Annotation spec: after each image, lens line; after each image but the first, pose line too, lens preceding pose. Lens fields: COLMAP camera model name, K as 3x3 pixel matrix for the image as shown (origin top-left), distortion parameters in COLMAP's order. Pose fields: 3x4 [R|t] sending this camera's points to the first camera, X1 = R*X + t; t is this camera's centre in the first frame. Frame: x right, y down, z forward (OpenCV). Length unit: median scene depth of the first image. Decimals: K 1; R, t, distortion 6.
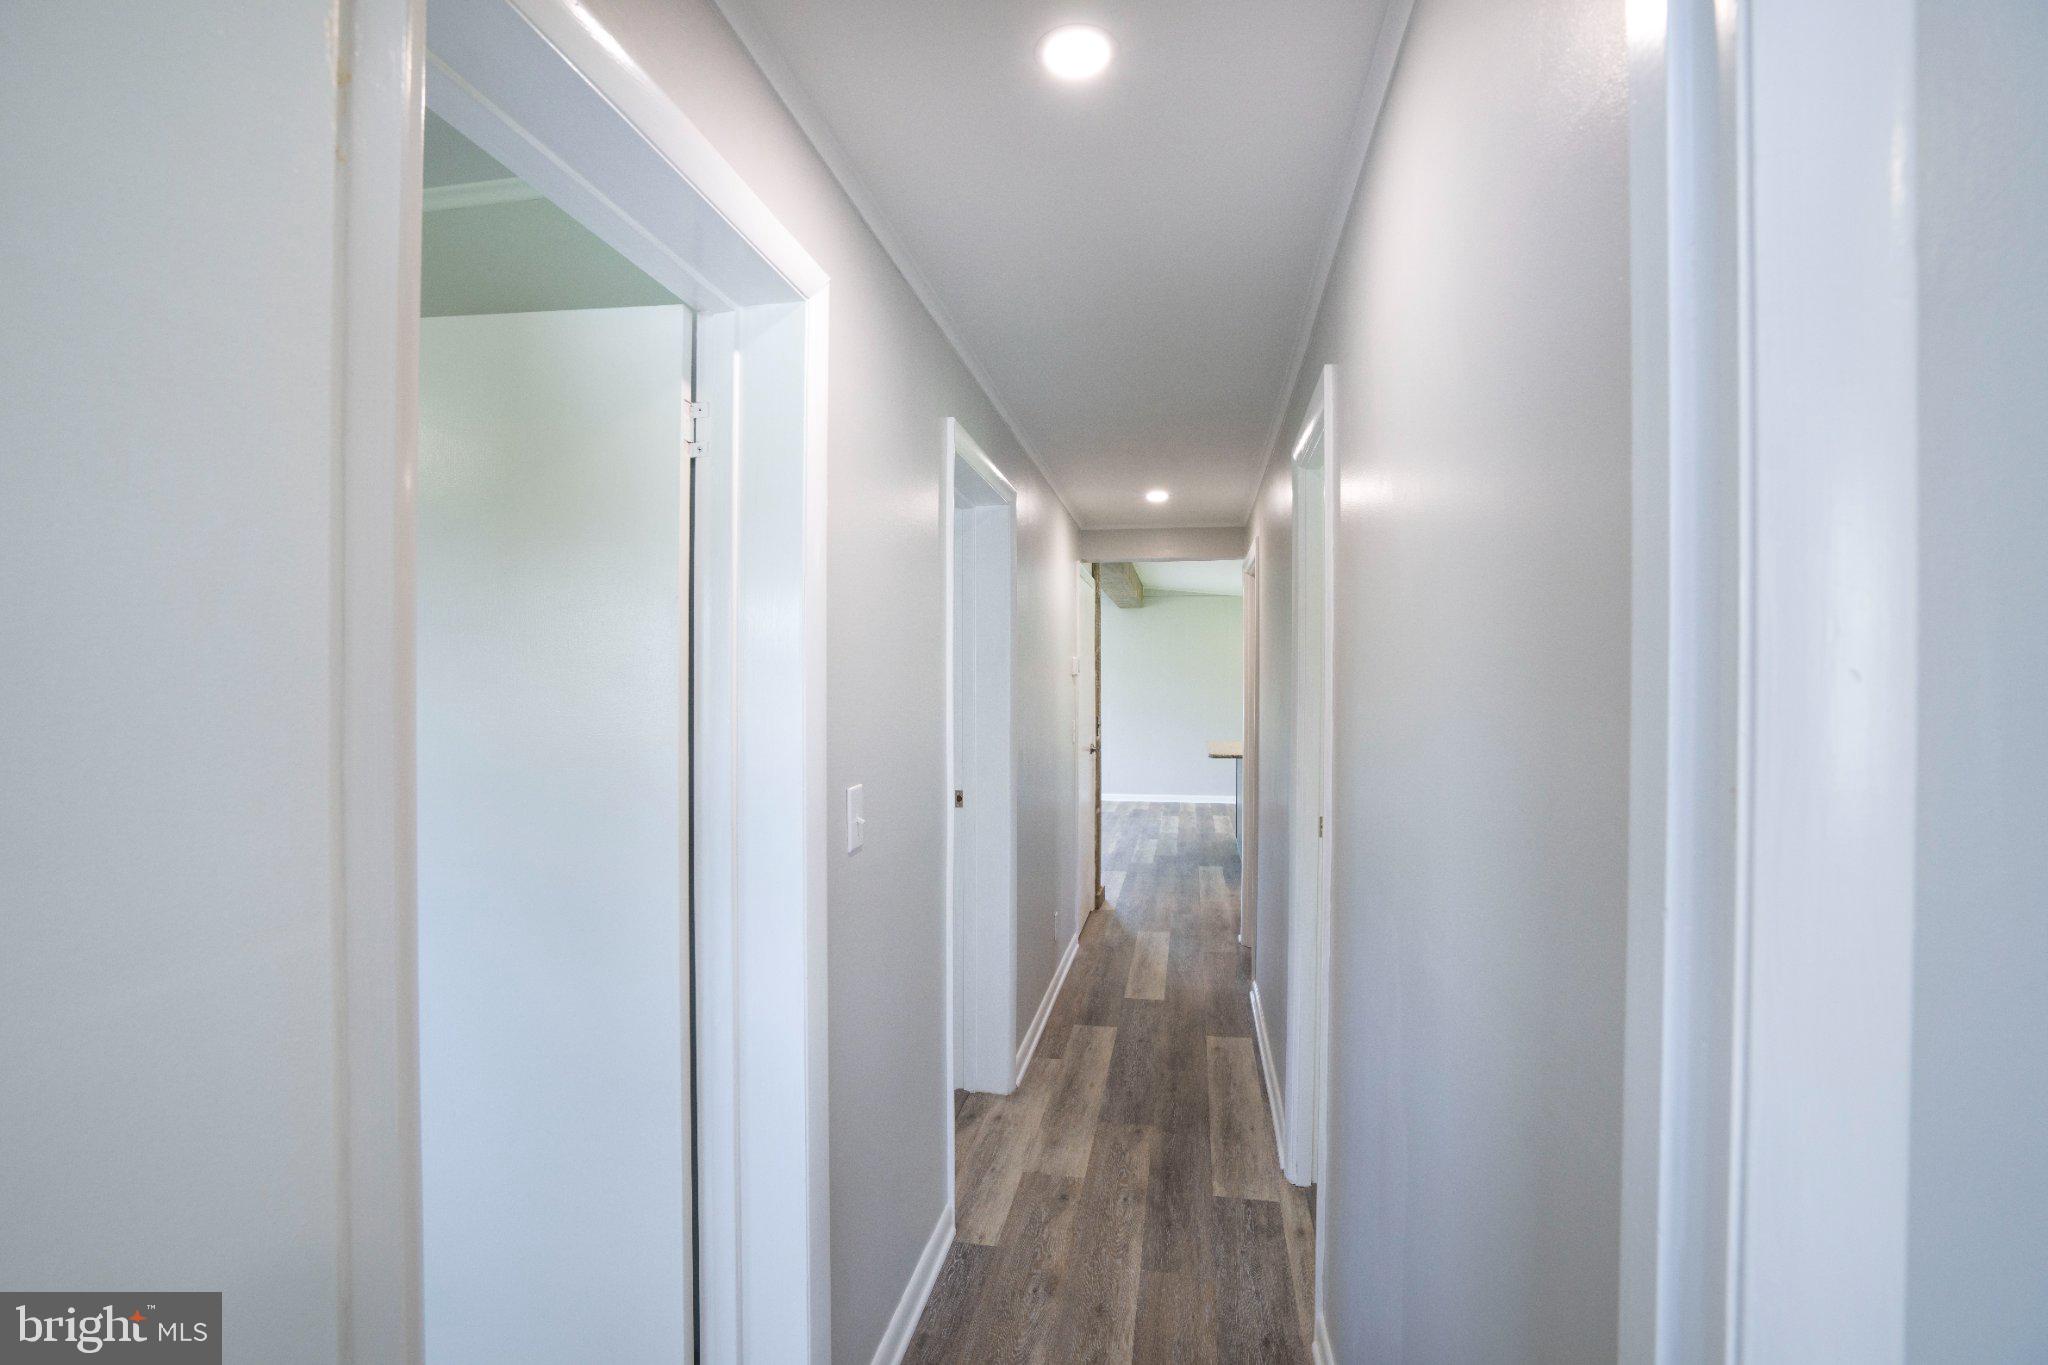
lens RADIAL K [[946.5, 0, 1024.3], [0, 946.5, 686.2], [0, 0, 1]] dist [-0.055754, 0.019823]
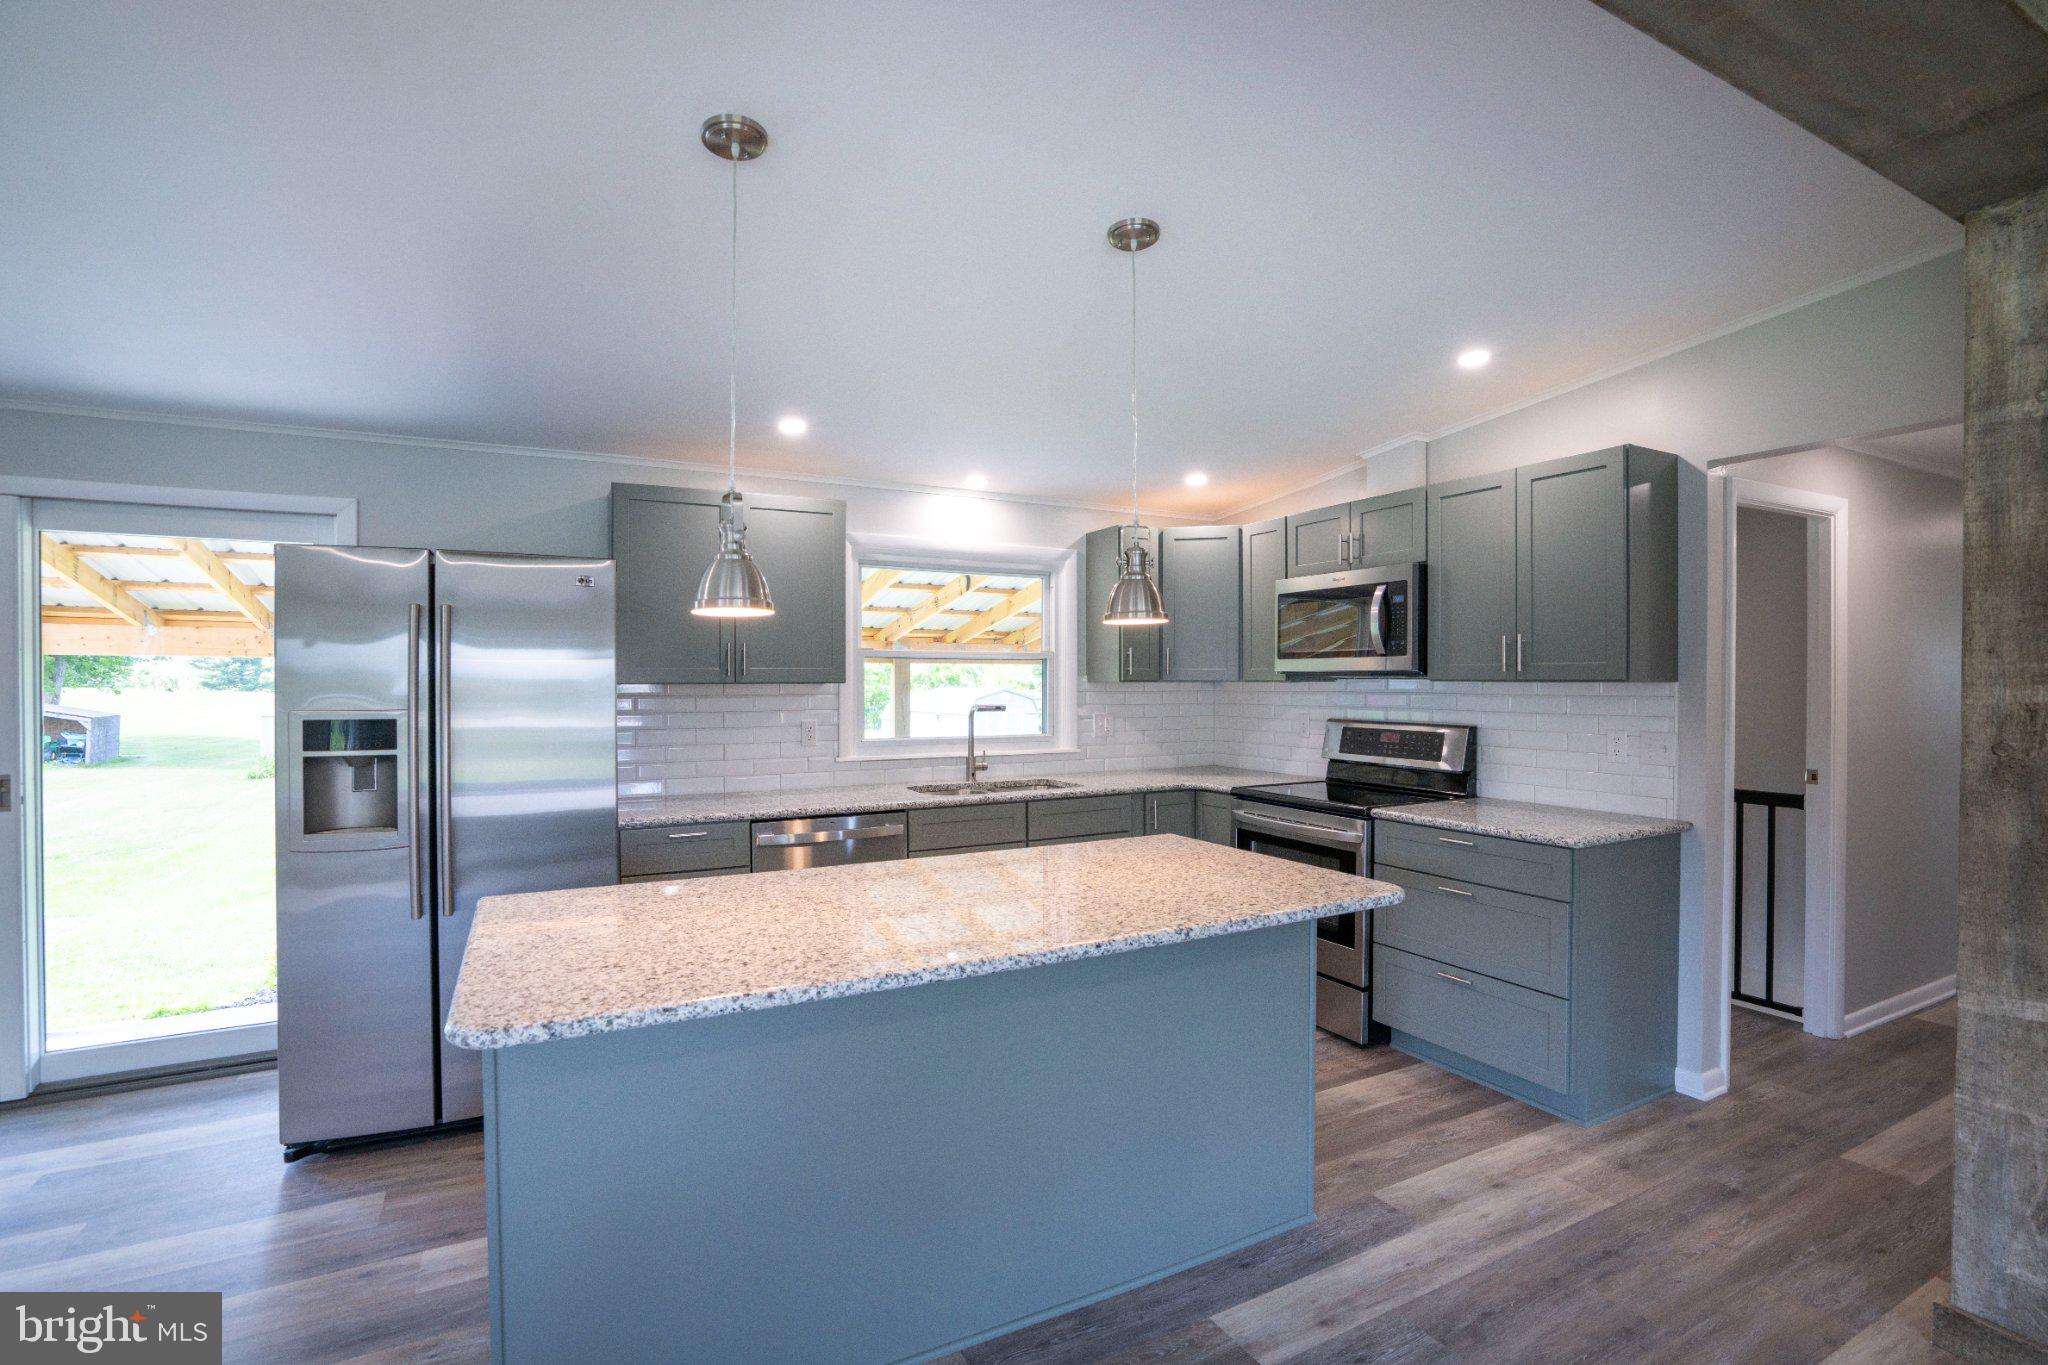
lens RADIAL K [[946.5, 0, 1020.7], [0, 946.5, 689.6], [0, 0, 1]] dist [-0.055754, 0.019823]
pose [[-0.611694, -0.007889, 0.791055, 0.040765], [0.001225, 0.999940, 0.010919, 0.004174], [-0.791093, 0.007648, -0.611648, 1.764181]]
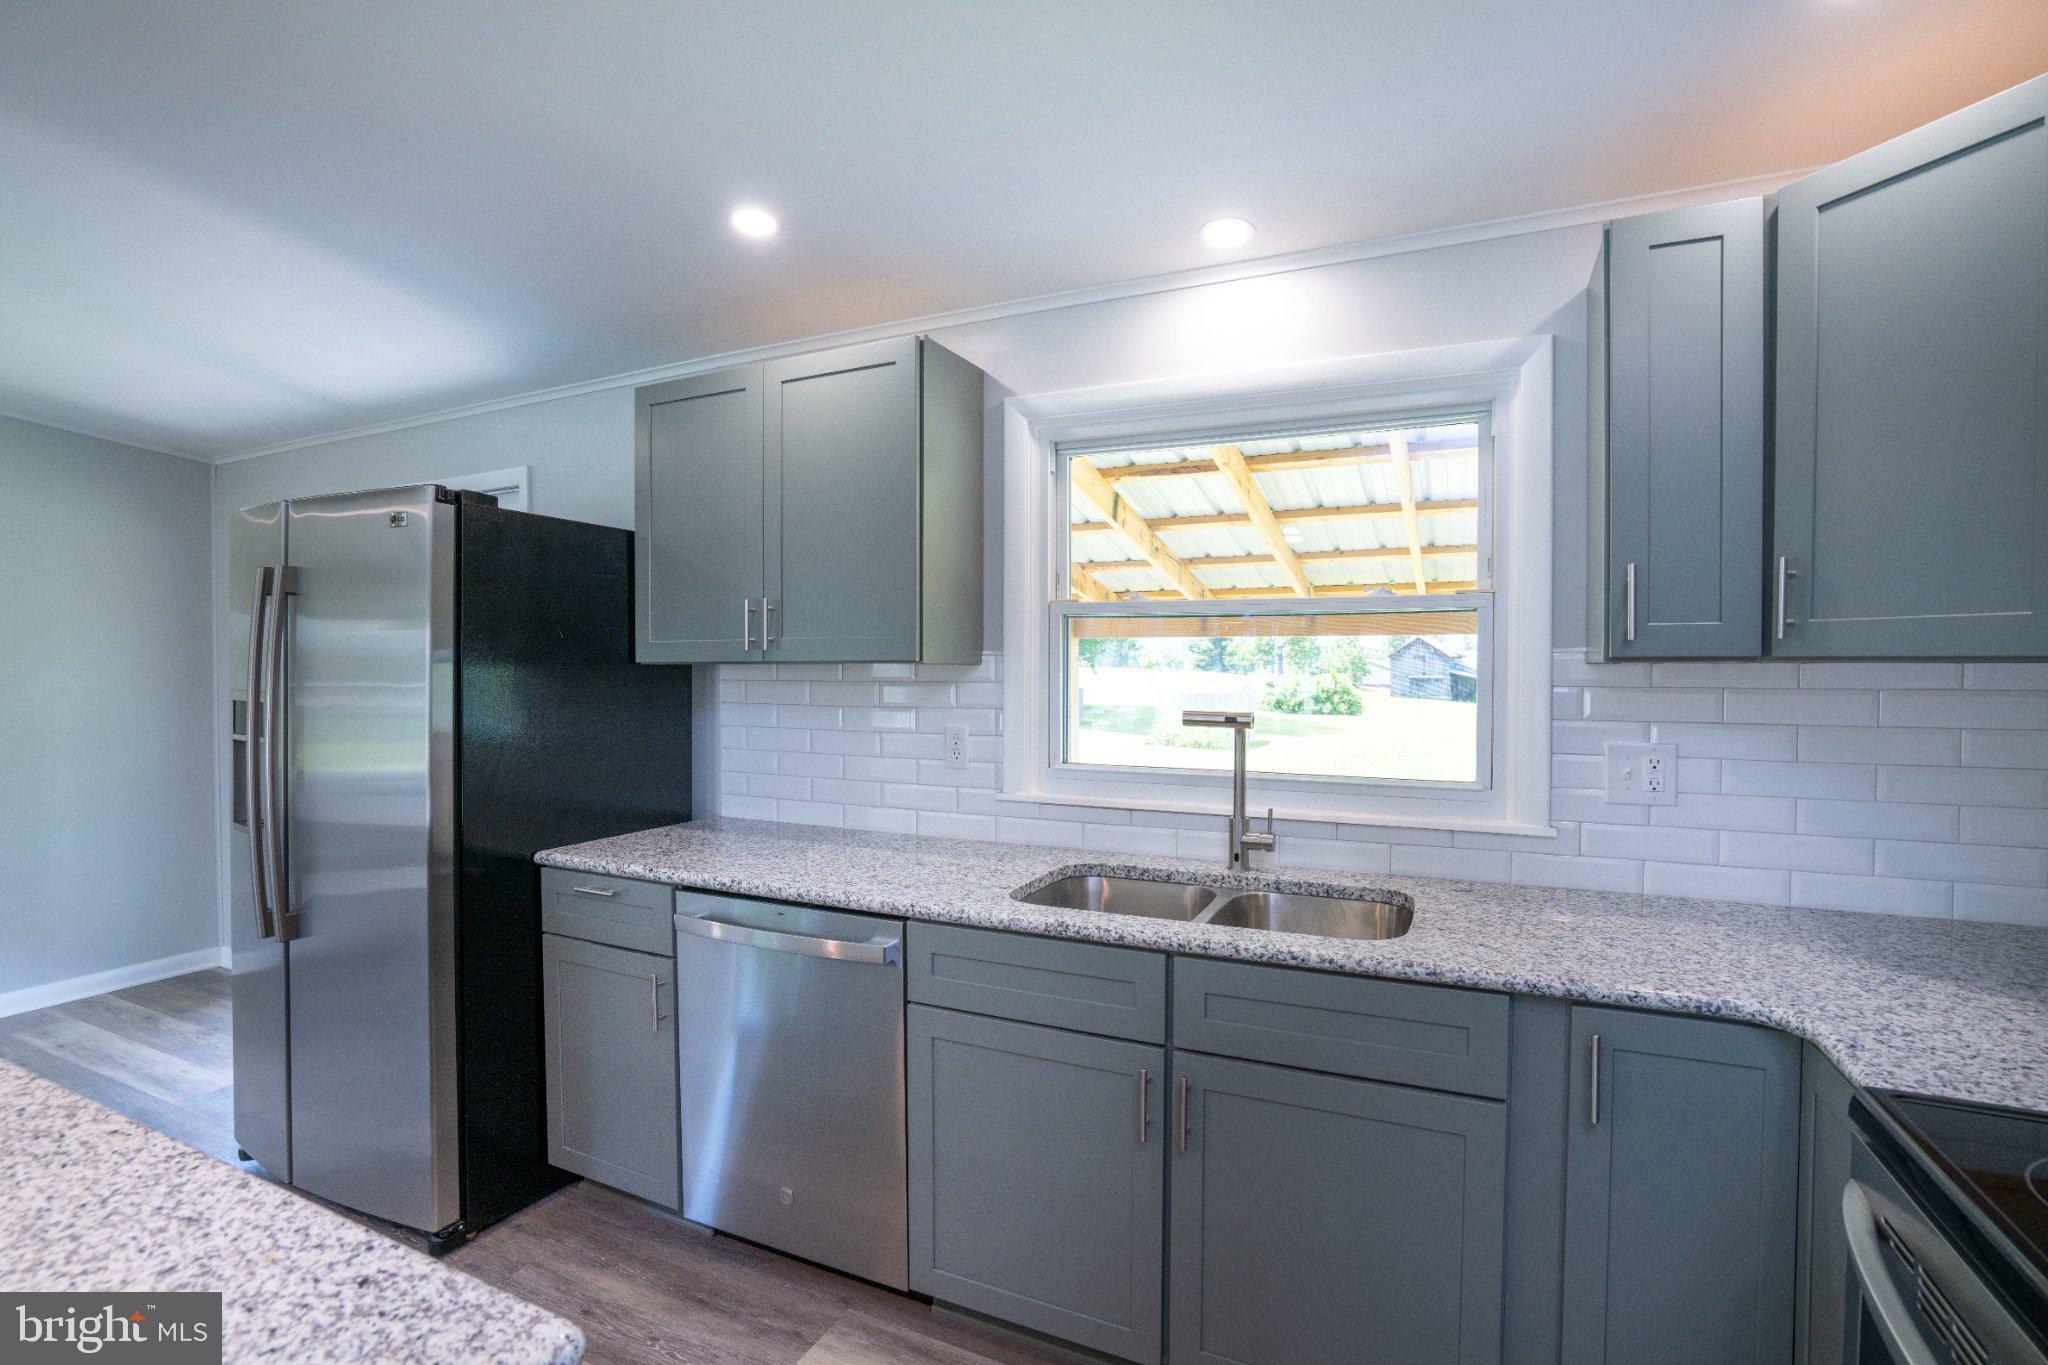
lens RADIAL K [[946.5, 0, 1029.7], [0, 946.5, 675.5], [0, 0, 1]] dist [-0.055754, 0.019823]
pose [[0.269912, -0.012854, 0.962799, 0.341601], [0.000203, 0.999912, 0.013292, 0.007863], [-0.962885, -0.003392, 0.269891, 1.234929]]
